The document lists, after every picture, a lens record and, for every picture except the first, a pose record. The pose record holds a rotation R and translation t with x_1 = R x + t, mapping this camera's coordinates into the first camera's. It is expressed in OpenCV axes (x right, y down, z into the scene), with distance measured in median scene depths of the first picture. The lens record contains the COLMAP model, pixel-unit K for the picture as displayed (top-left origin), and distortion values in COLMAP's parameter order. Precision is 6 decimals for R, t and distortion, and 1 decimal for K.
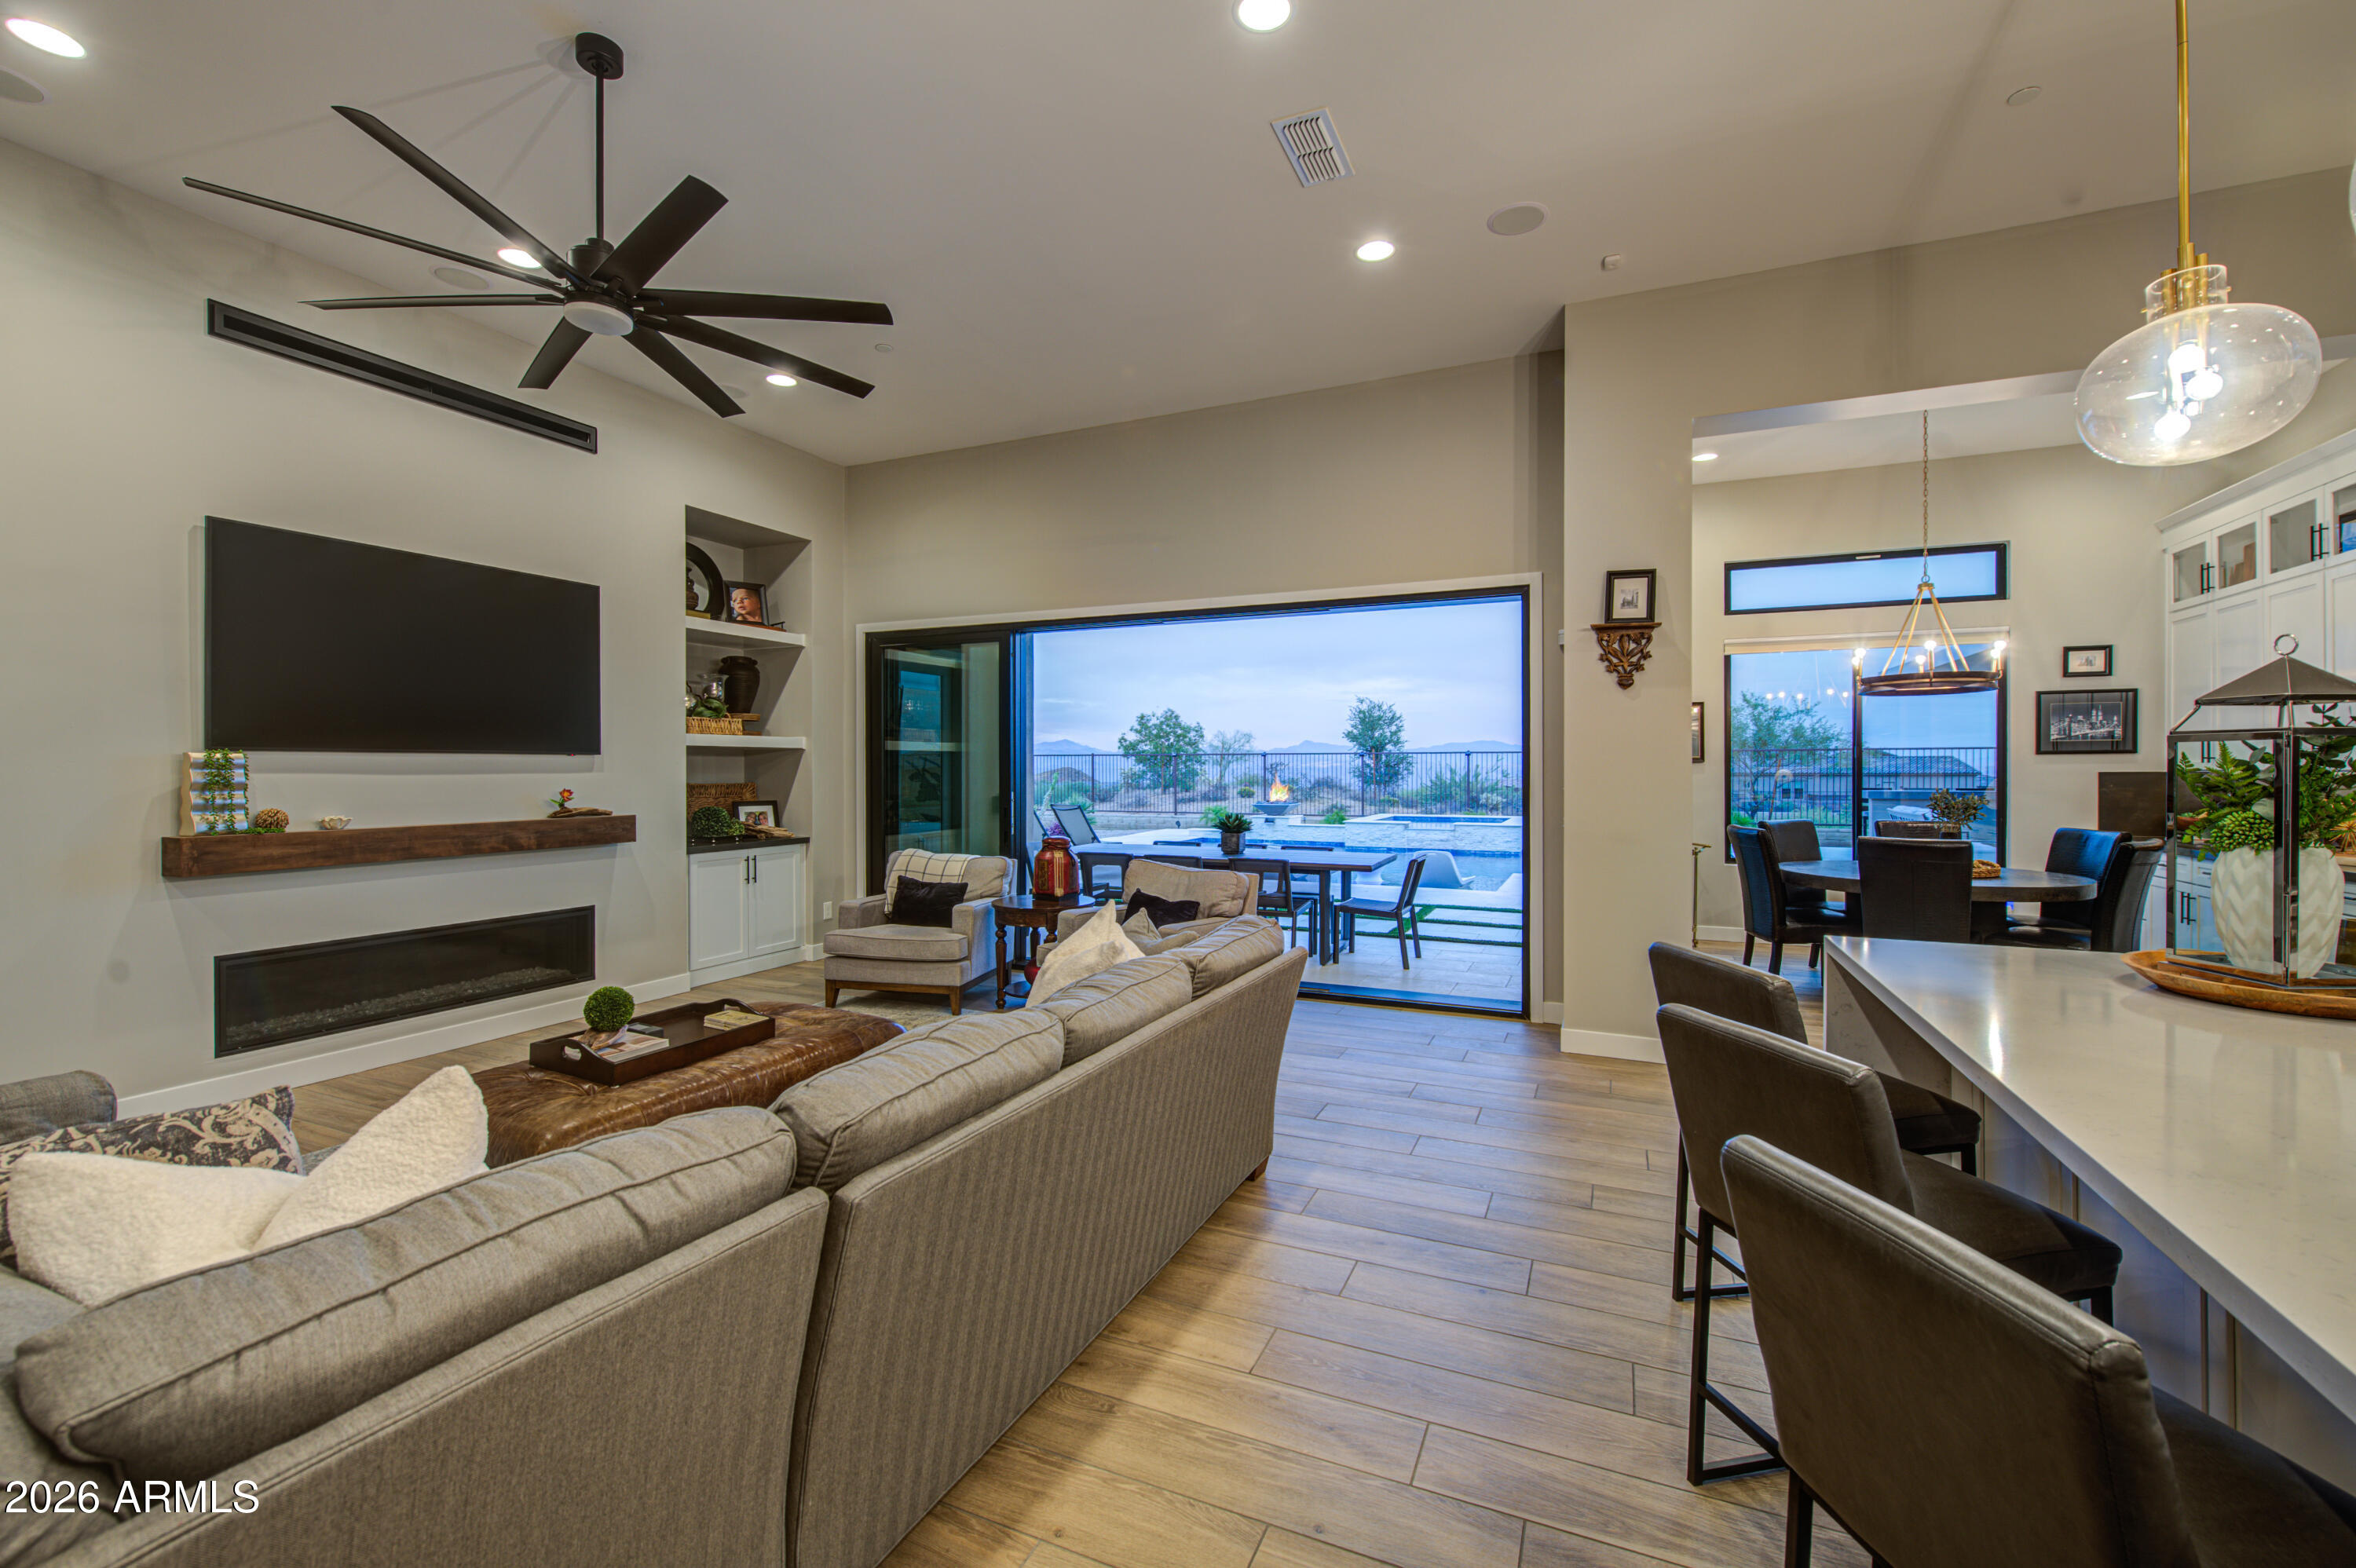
lens RADIAL K [[962.6, 0, 1177.5], [0, 962.6, 766.4], [0, 0, 1]] dist [-0.000174, -0.000038]
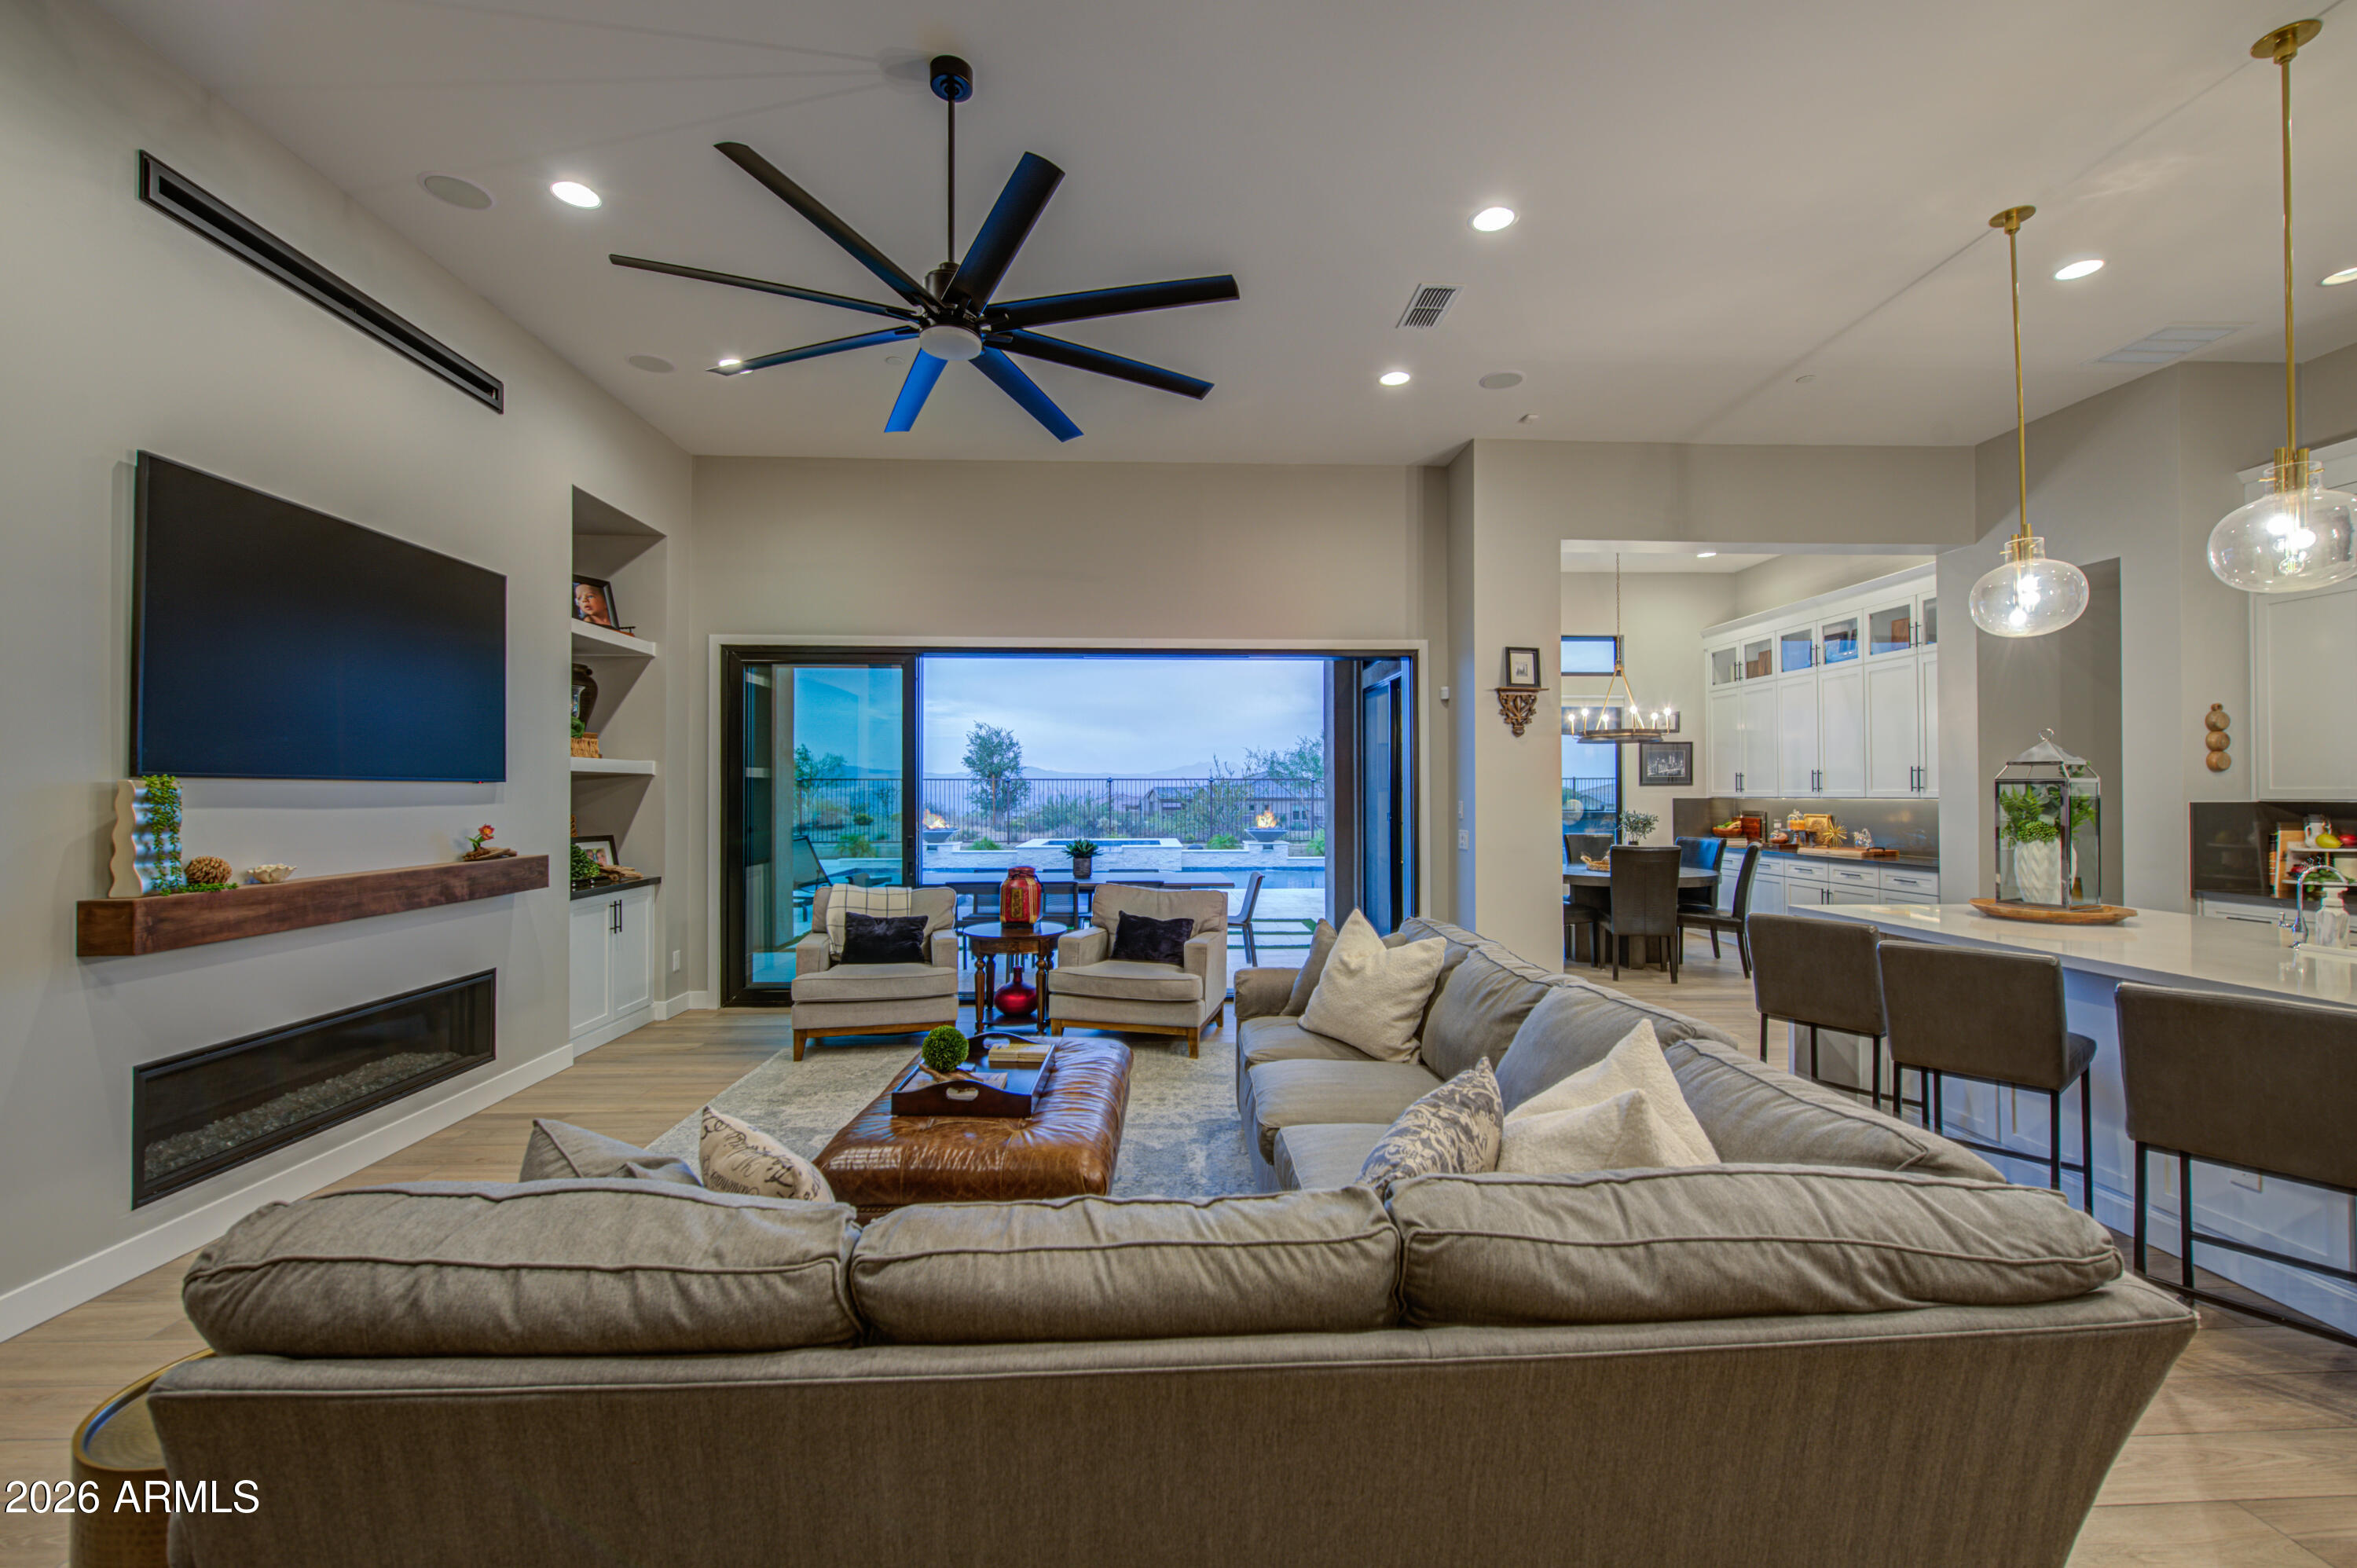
lens RADIAL K [[974.2, 0, 1180.6], [0, 974.2, 773.7], [0, 0, 1]] dist [-0.002273, -0.000768]
pose [[0.896179, 0.008352, 0.443614, -0.403789], [-0.000240, 0.999832, -0.018338, -0.003788], [-0.443693, 0.016327, 0.896030, 0.007168]]
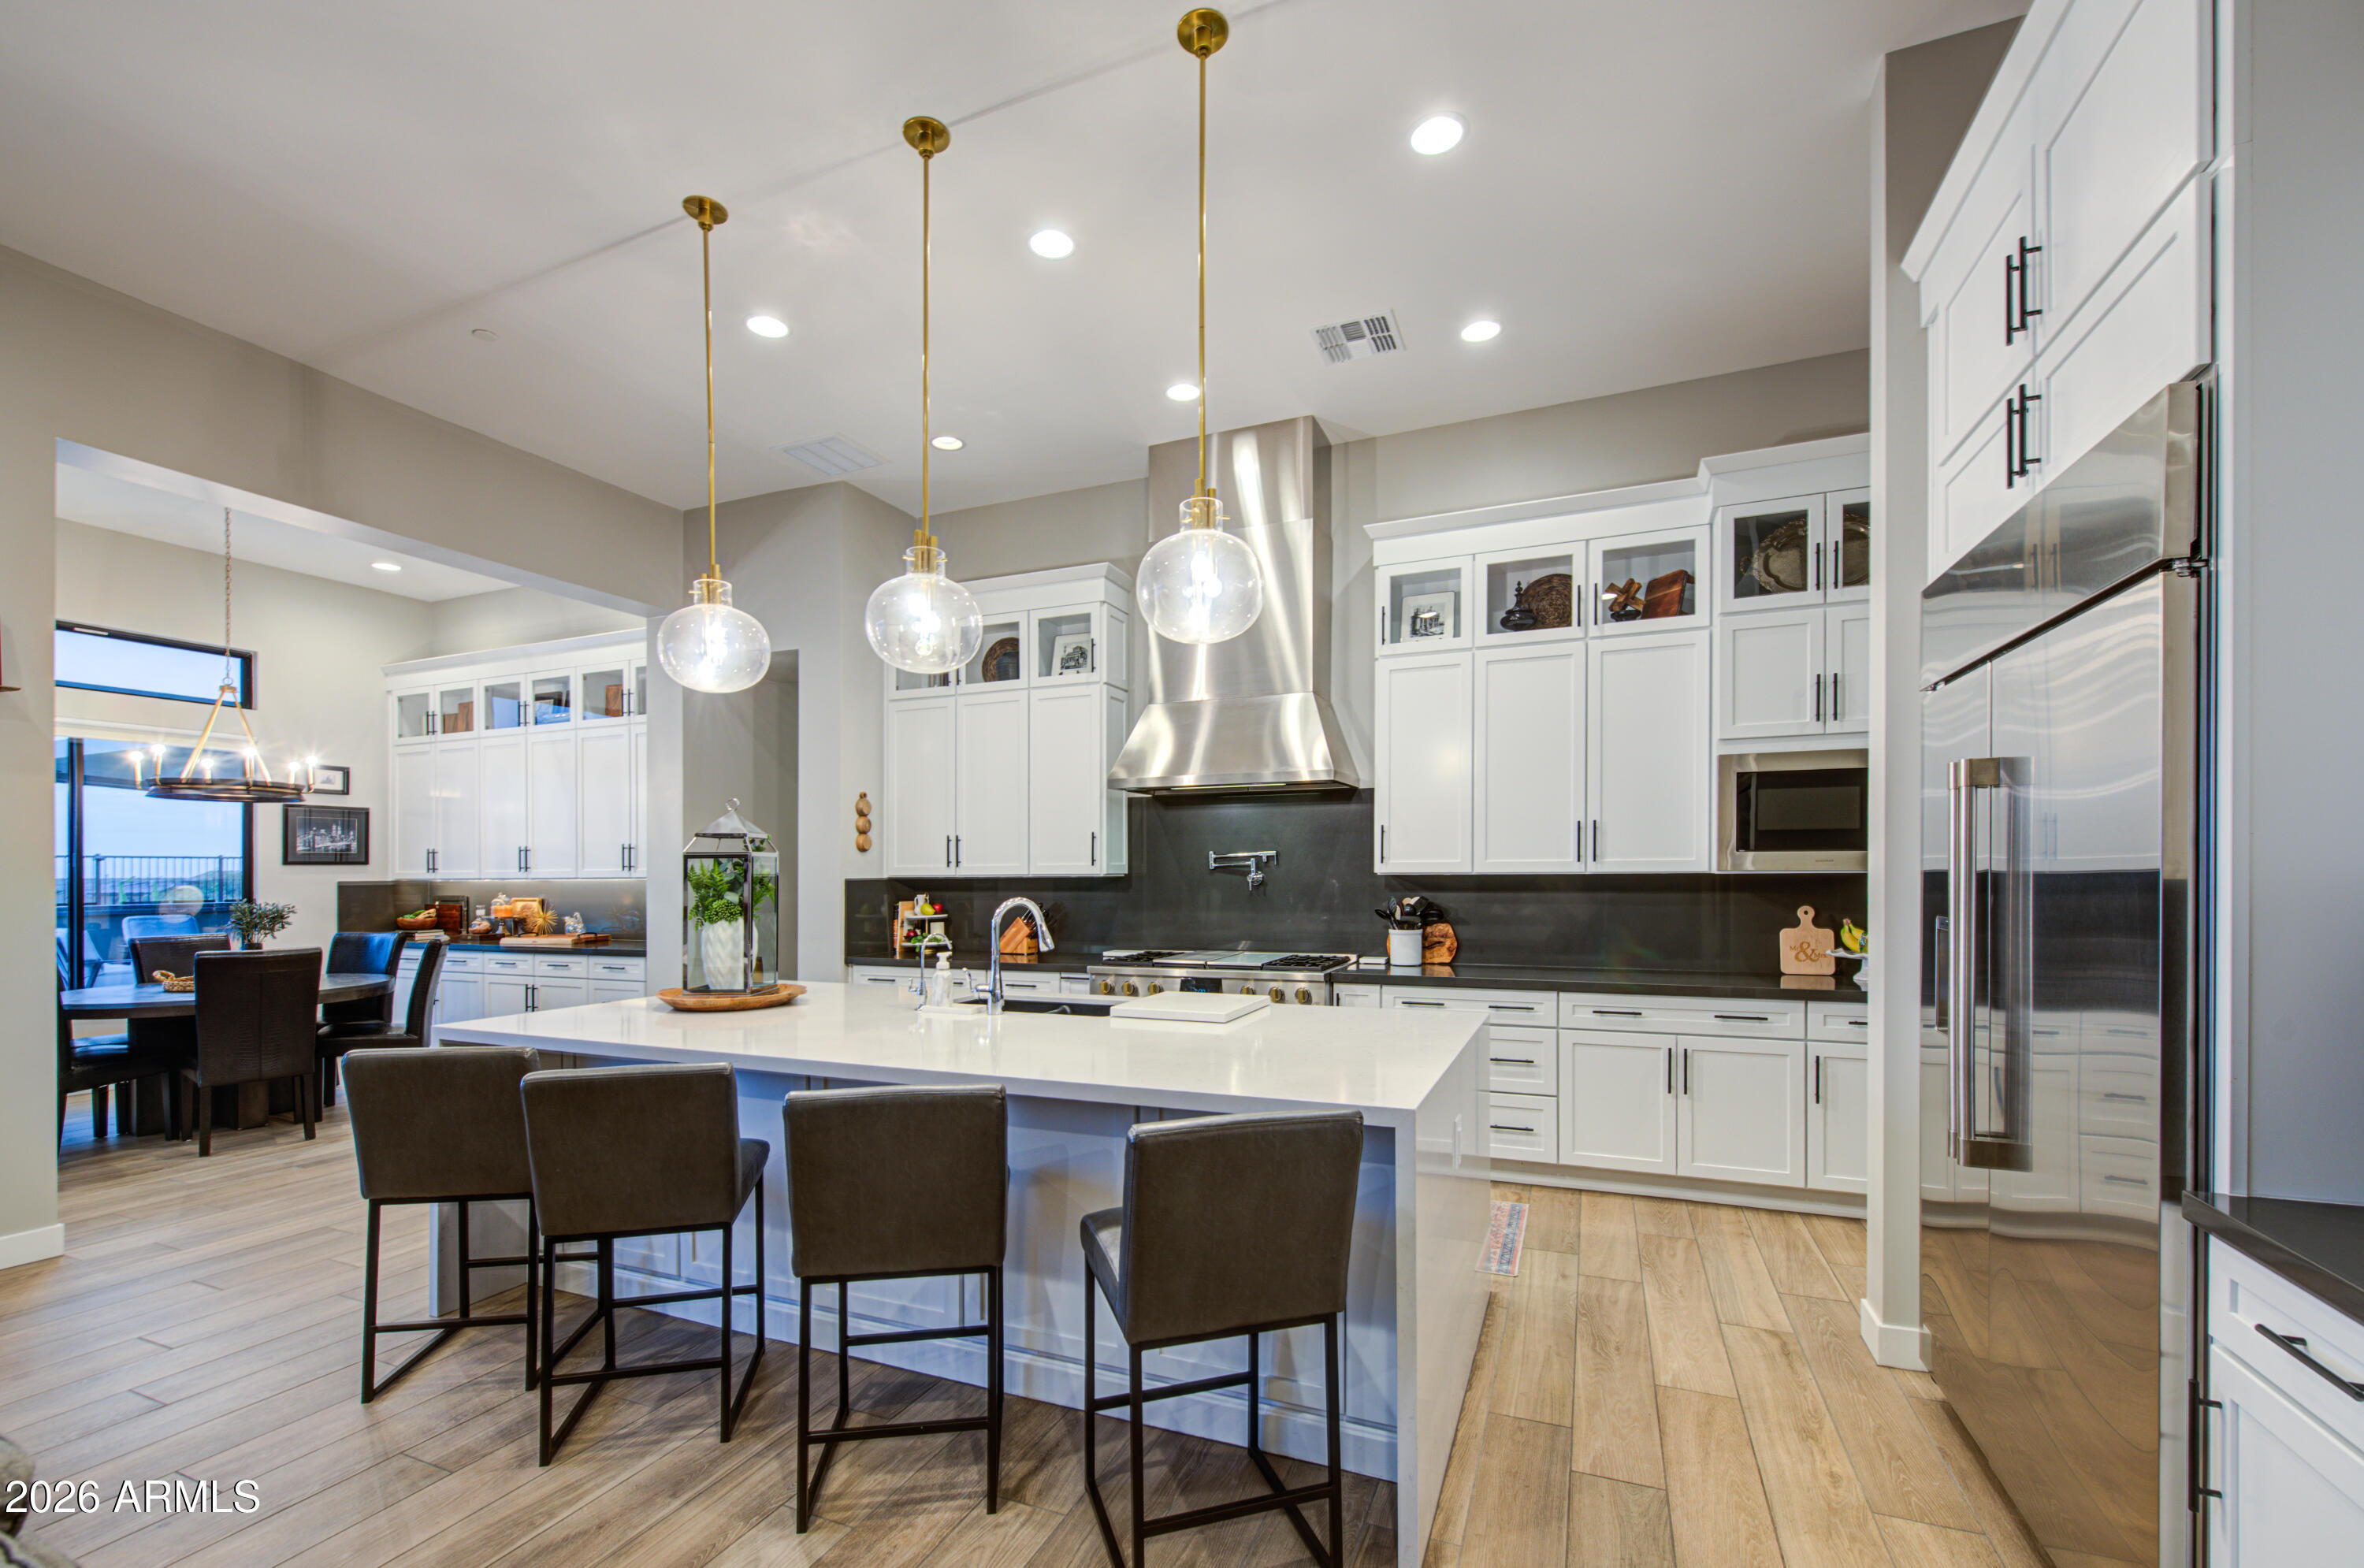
lens RADIAL K [[994.5, 0, 1179.0], [0, 994.5, 871.8], [0, 0, 1]] dist [0.002068, 0.000344]
pose [[-0.021585, 0.001737, 0.999766, -0.221981], [0.004471, 0.999989, -0.001641, 0.001052], [-0.999757, 0.004434, -0.021593, 0.068759]]
